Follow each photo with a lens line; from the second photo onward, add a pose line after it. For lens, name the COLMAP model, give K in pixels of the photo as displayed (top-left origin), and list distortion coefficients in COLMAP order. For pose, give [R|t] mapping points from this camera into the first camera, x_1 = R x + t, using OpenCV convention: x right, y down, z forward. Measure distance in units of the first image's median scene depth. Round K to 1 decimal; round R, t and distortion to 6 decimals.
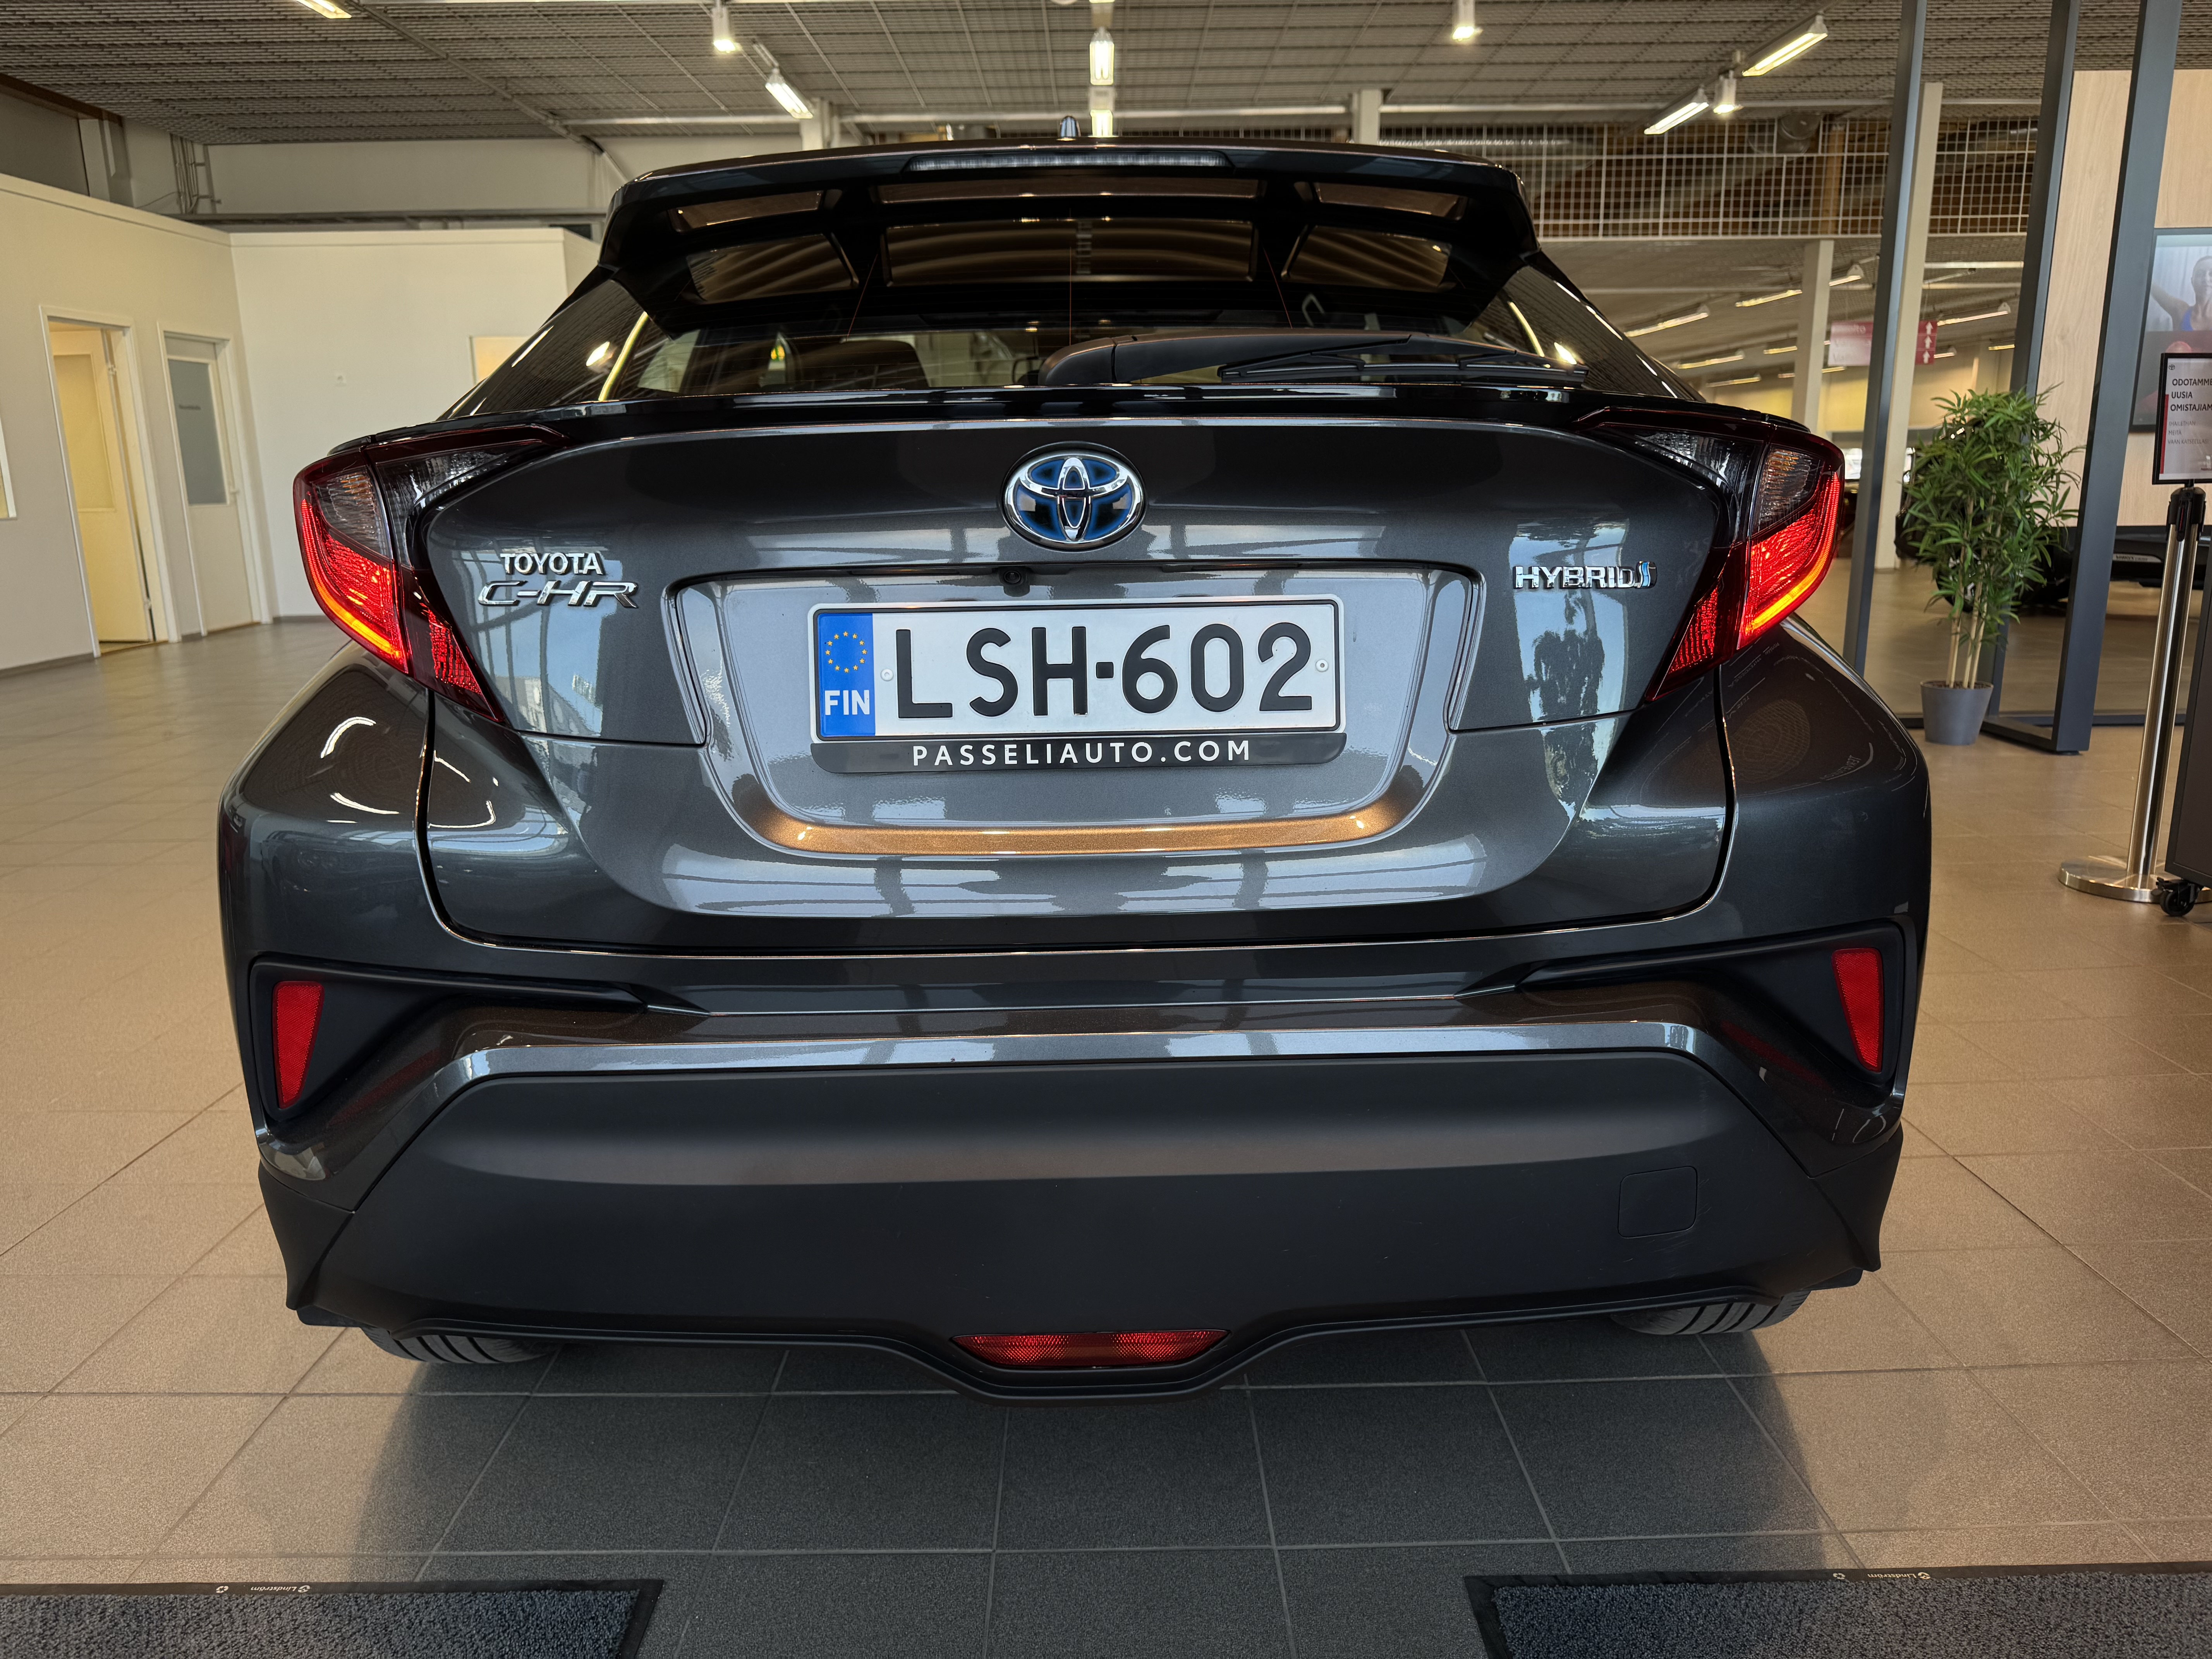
lens RADIAL K [[1587.0, 0, 1114.9], [0, 1587.0, 830.8], [0, 0, 1]] dist [0.004999, 0.002244]
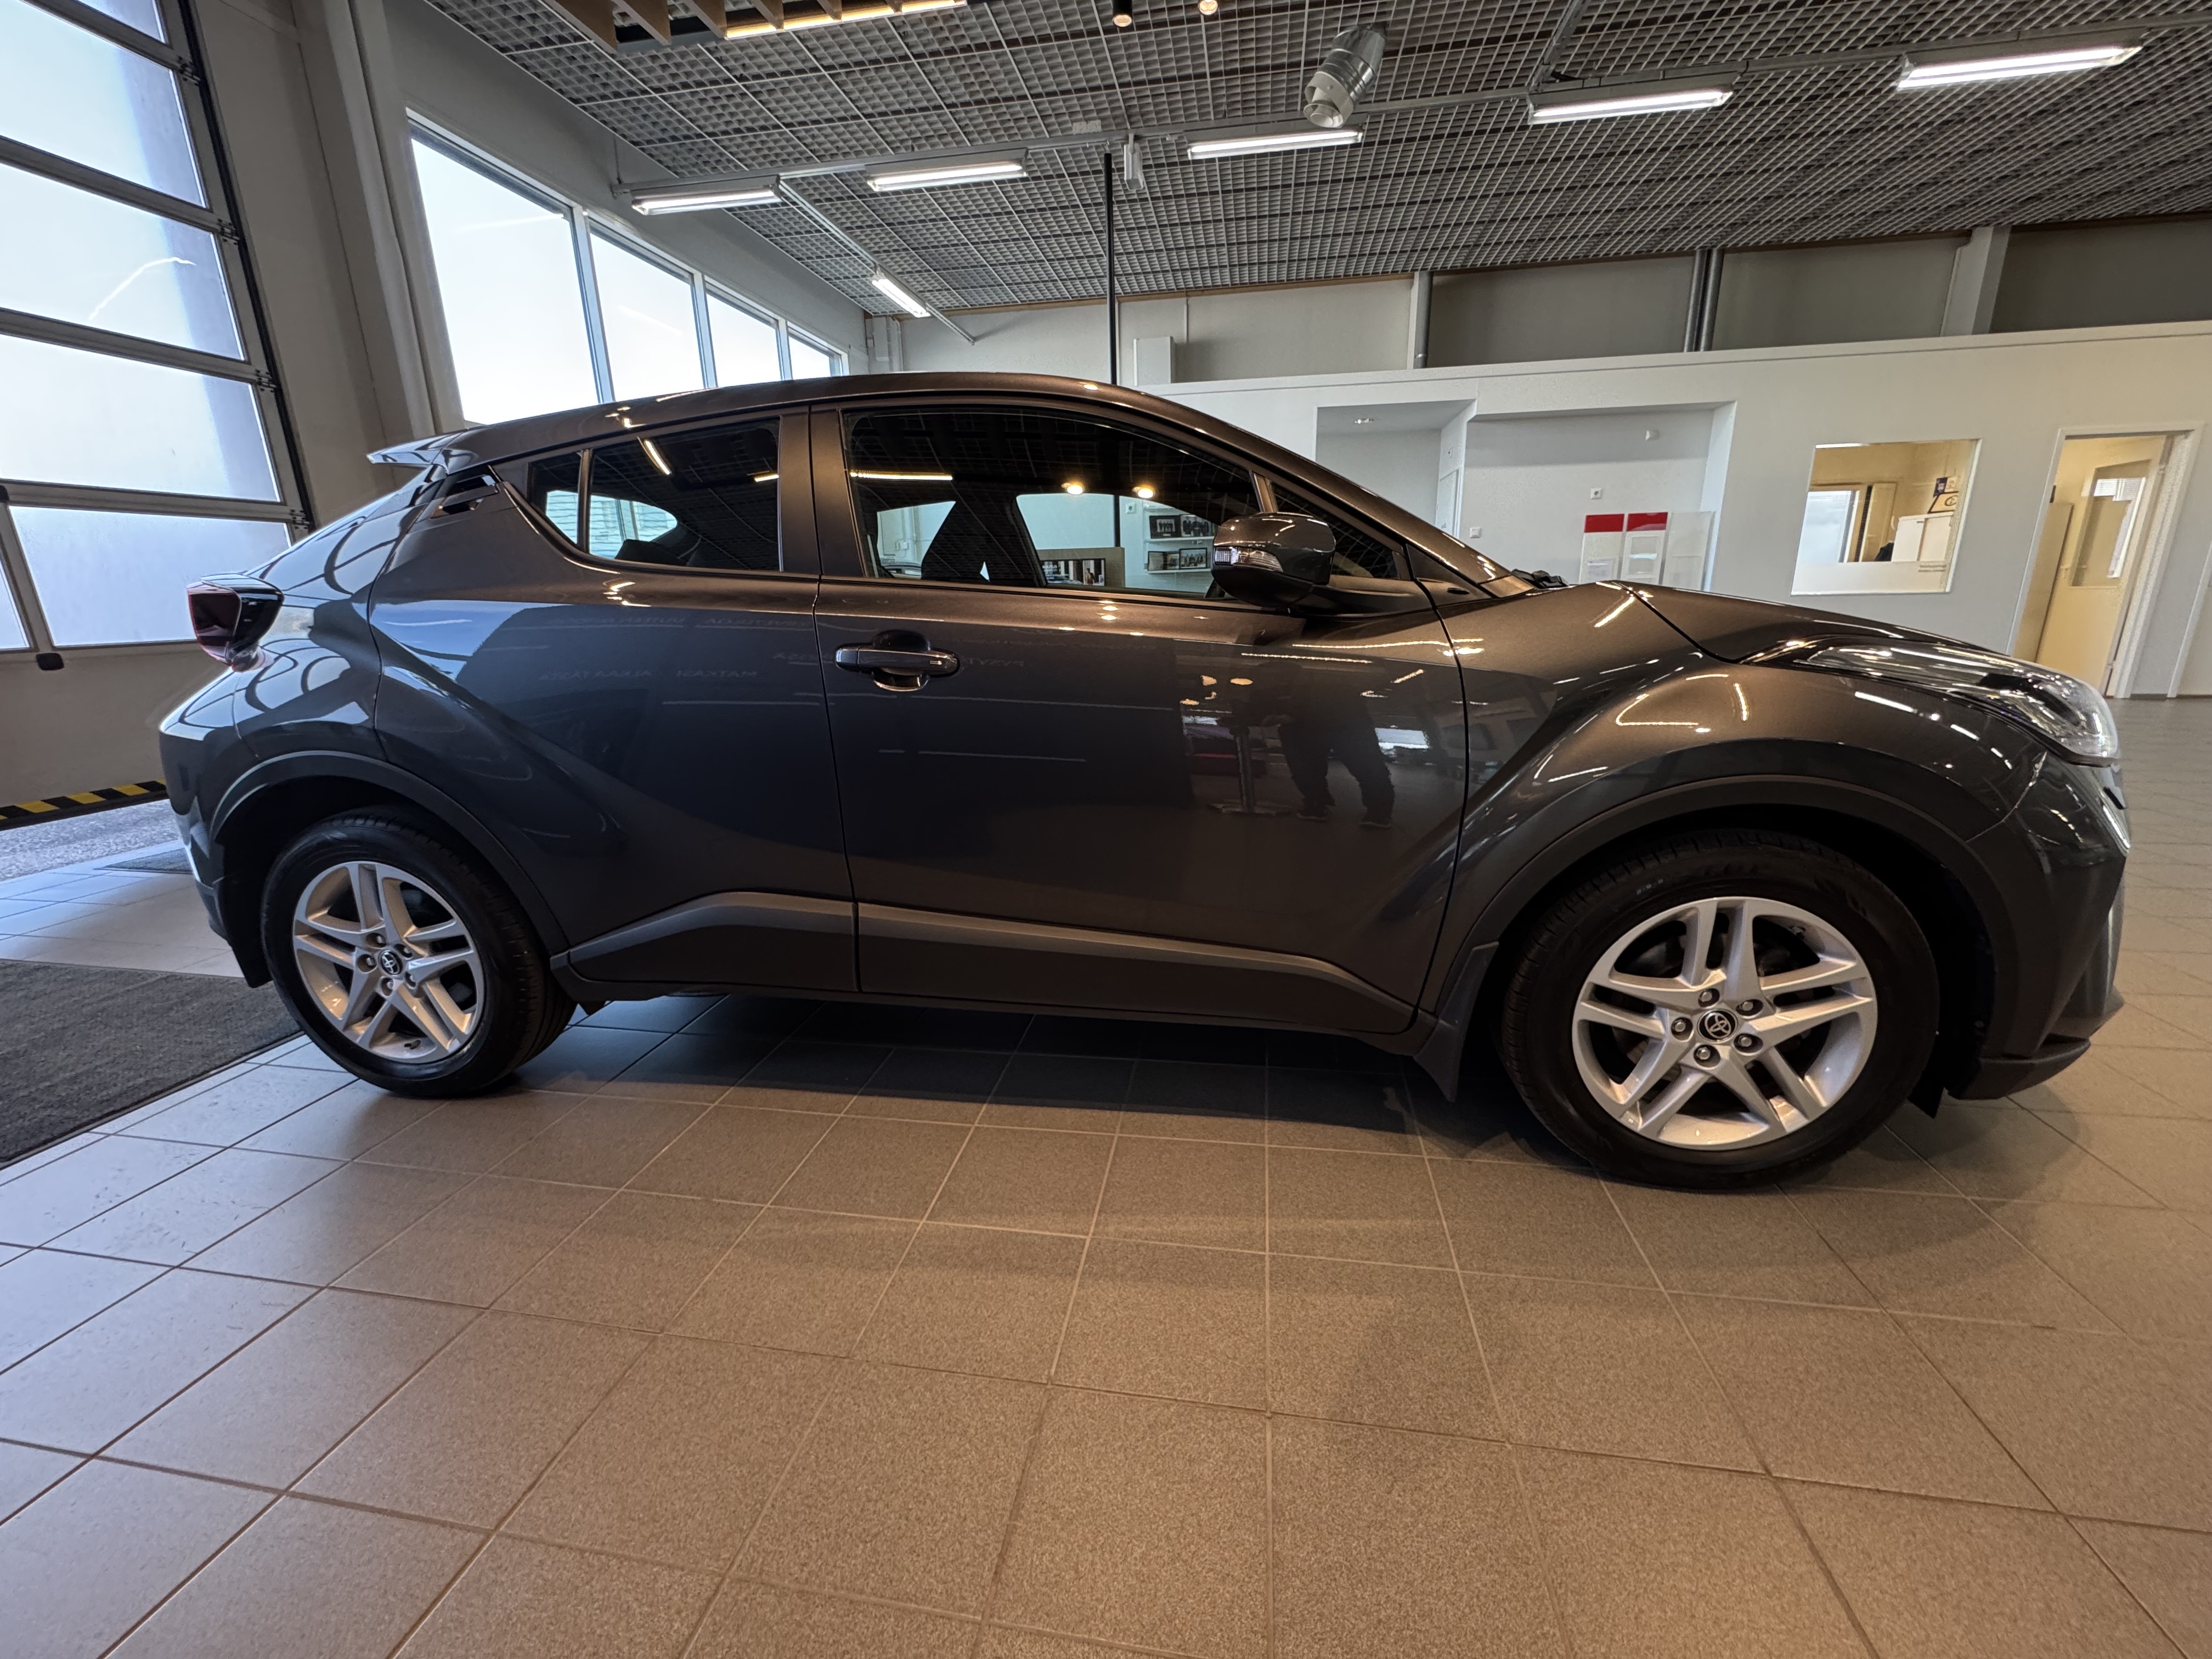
lens RADIAL K [[879.2, 0, 1106.0], [0, 879.2, 829.5], [0, 0, 1]] dist [-0.001488, -0.000027]
pose [[-0.193968, 0.265922, -0.944279, 0.174786], [-0.197279, 0.932322, 0.303078, -0.060239], [0.960967, 0.245074, -0.128380, 0.292624]]
